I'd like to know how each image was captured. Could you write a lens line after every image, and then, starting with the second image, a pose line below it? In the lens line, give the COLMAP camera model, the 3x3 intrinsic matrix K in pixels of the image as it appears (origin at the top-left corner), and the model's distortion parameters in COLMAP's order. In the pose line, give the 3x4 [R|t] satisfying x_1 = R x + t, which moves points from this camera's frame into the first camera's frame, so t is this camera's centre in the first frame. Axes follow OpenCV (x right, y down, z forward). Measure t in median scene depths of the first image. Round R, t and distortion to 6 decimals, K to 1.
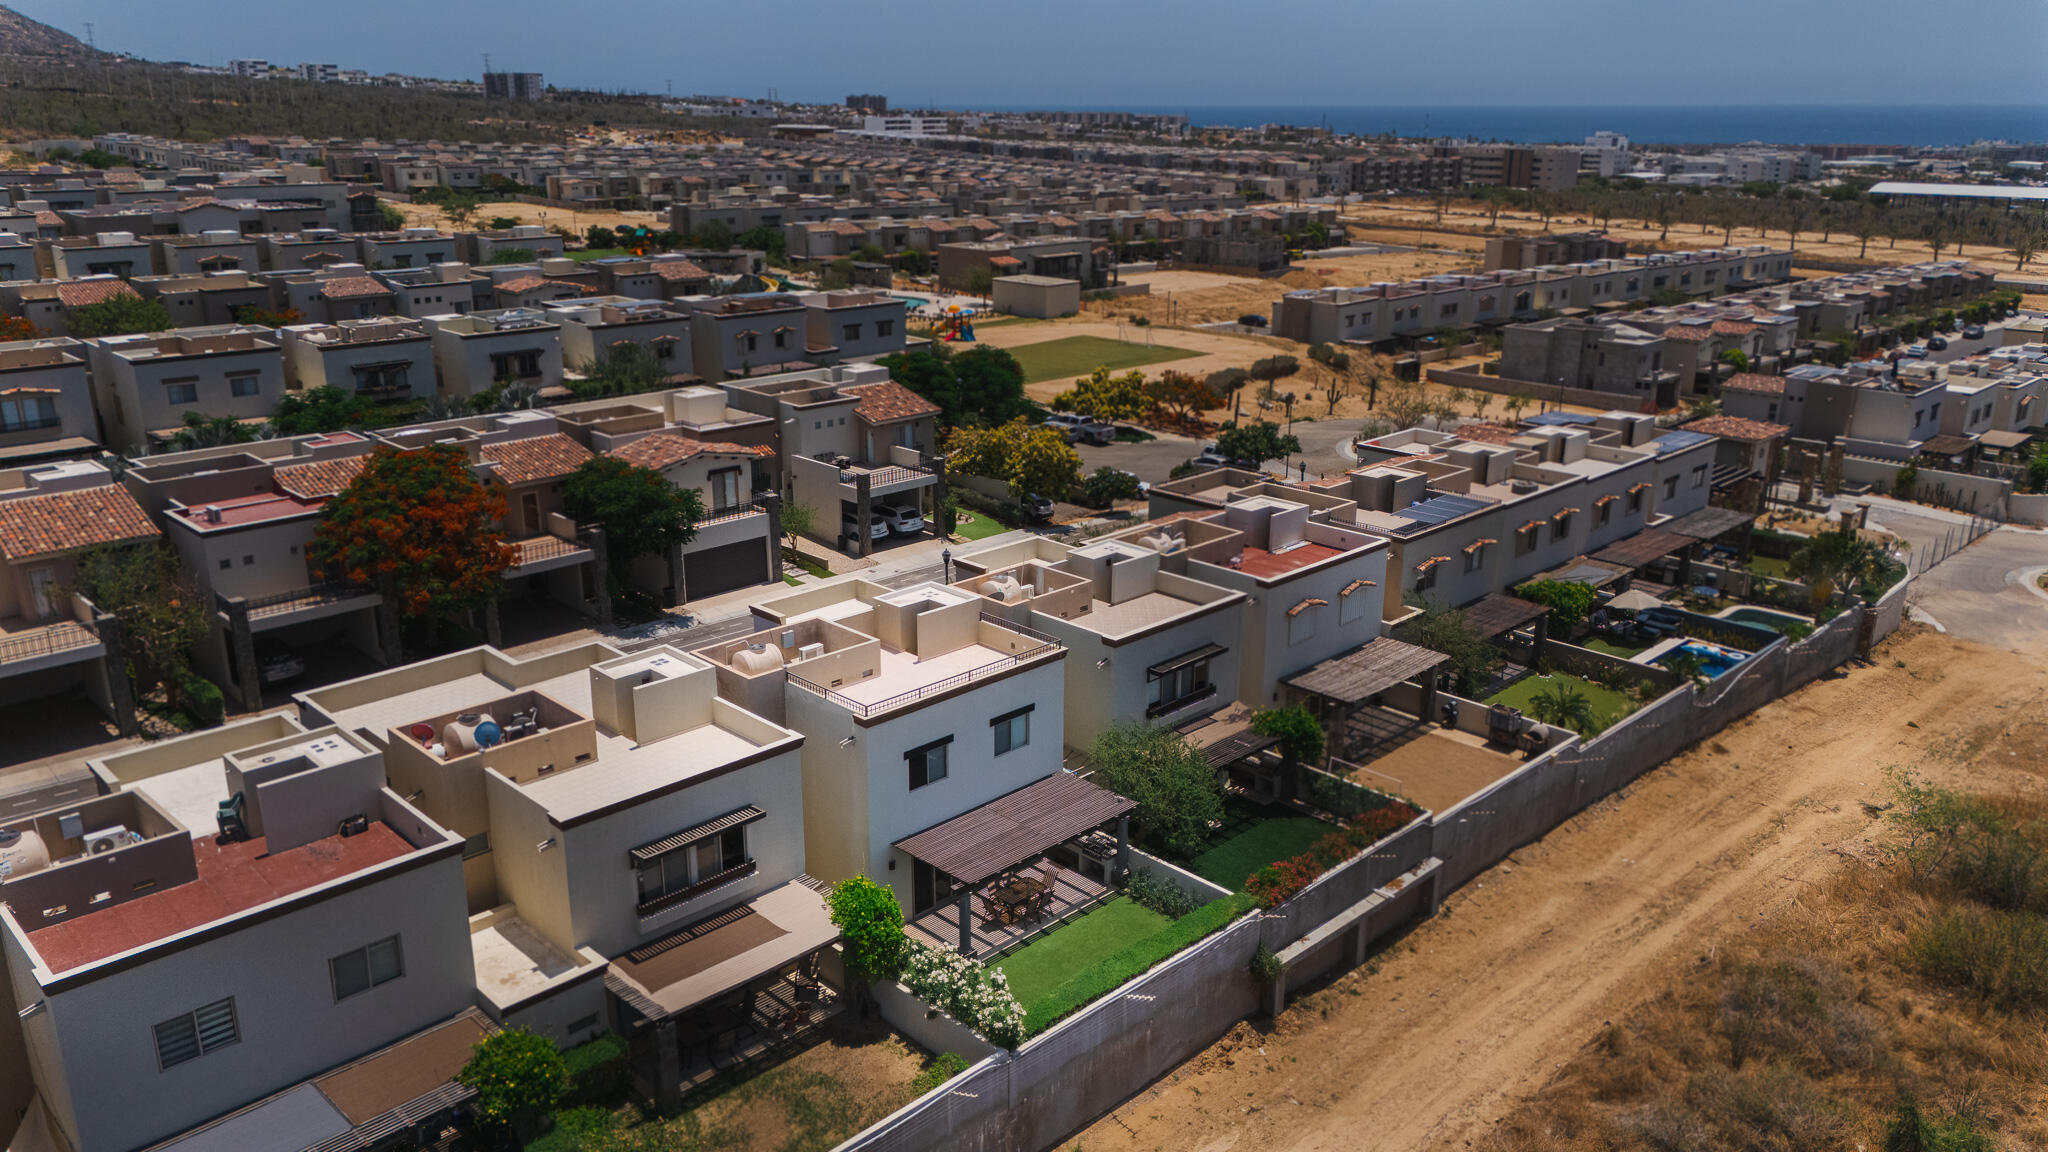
lens RADIAL K [[1509.9, 0, 1024.0], [0, 1509.9, 576.0], [0, 0, 1]] dist [0.056272, -0.038184]
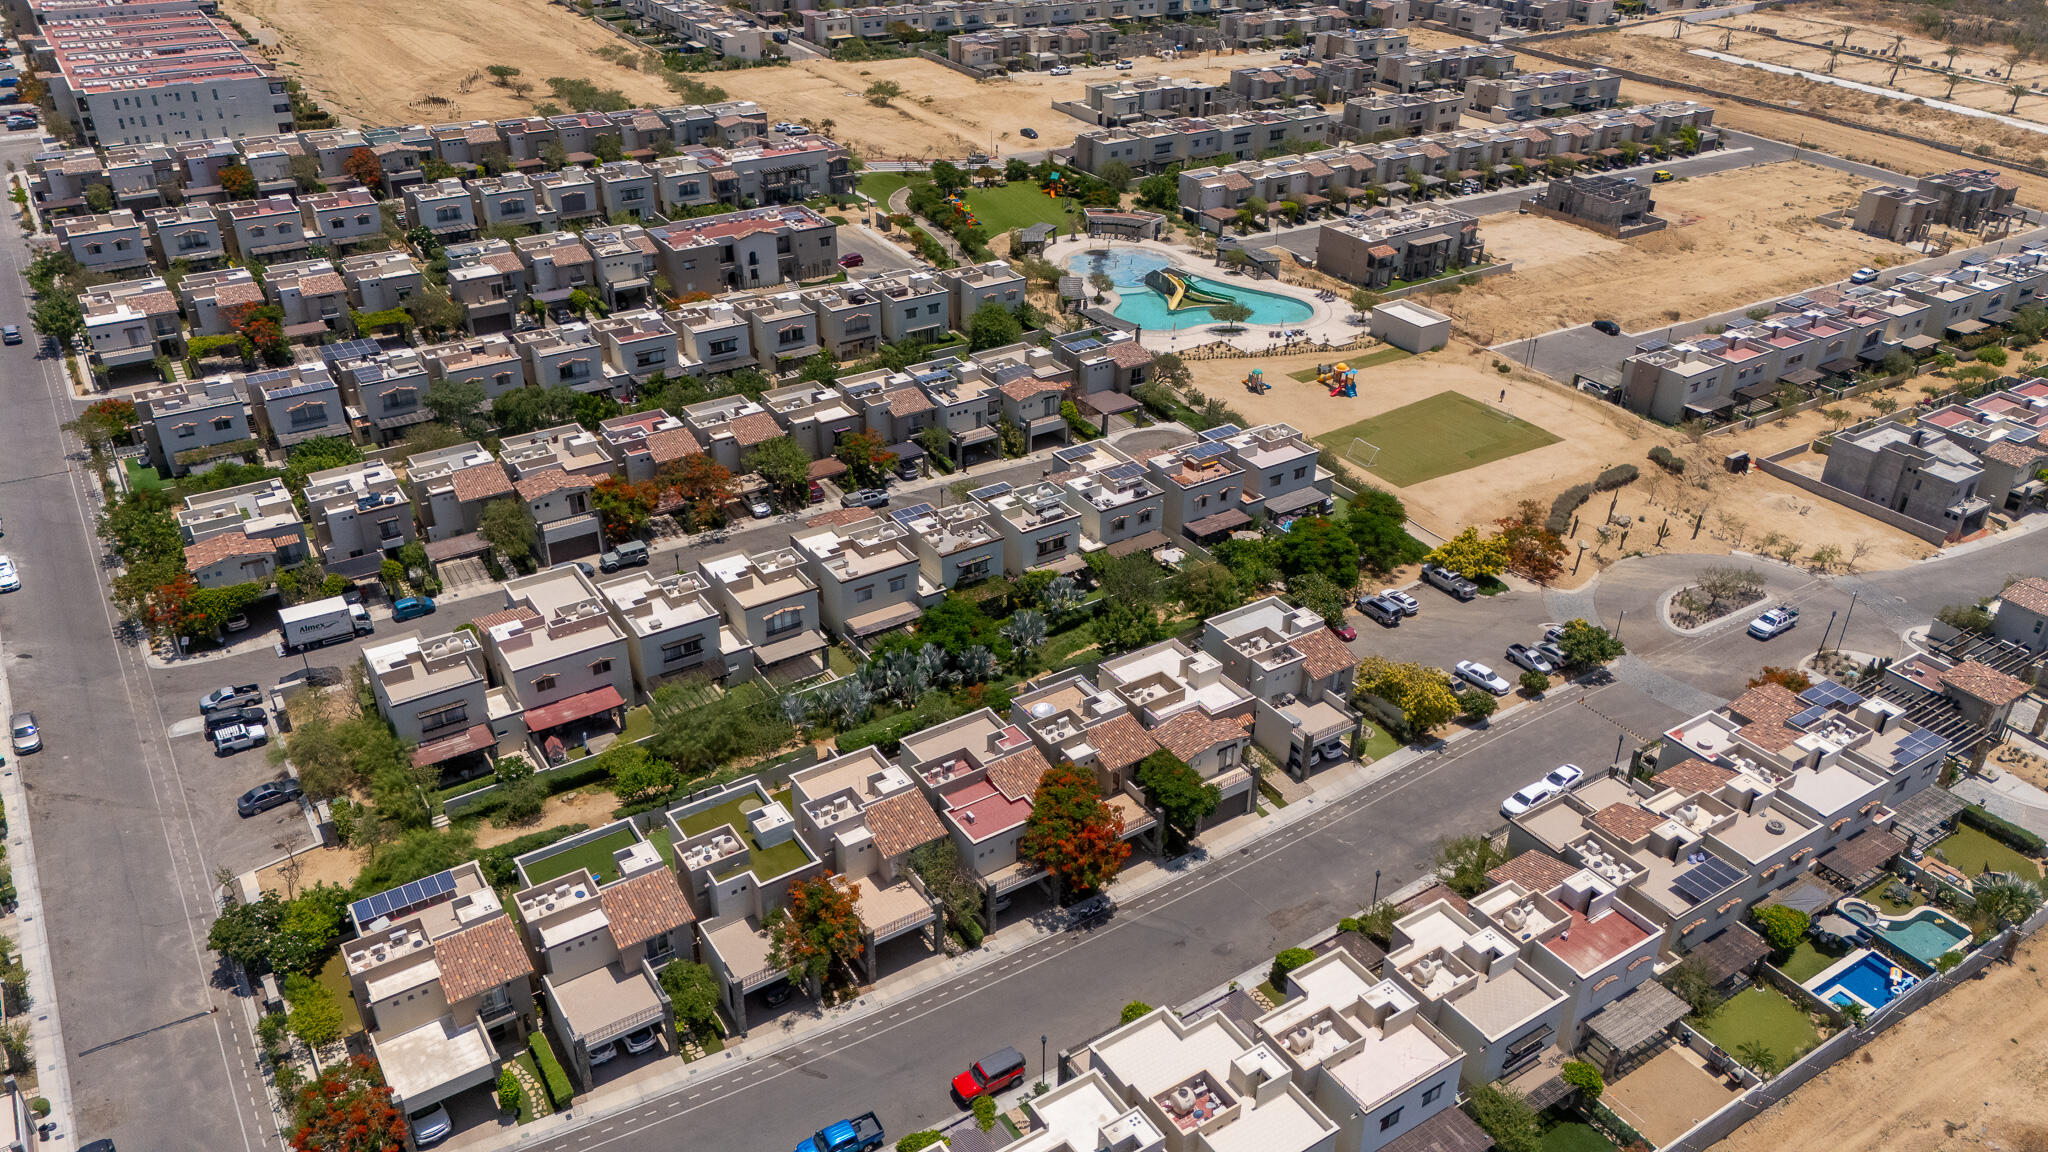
lens RADIAL K [[1503.2, 0, 1025.4], [0, 1503.2, 583.5], [0, 0, 1]] dist [0.088764, -0.098628]
pose [[0.980097, 0.105893, -0.167918, -0.113142], [-0.066621, 0.972247, 0.224272, -0.407690], [0.187006, -0.208622, 0.959951, -0.361484]]
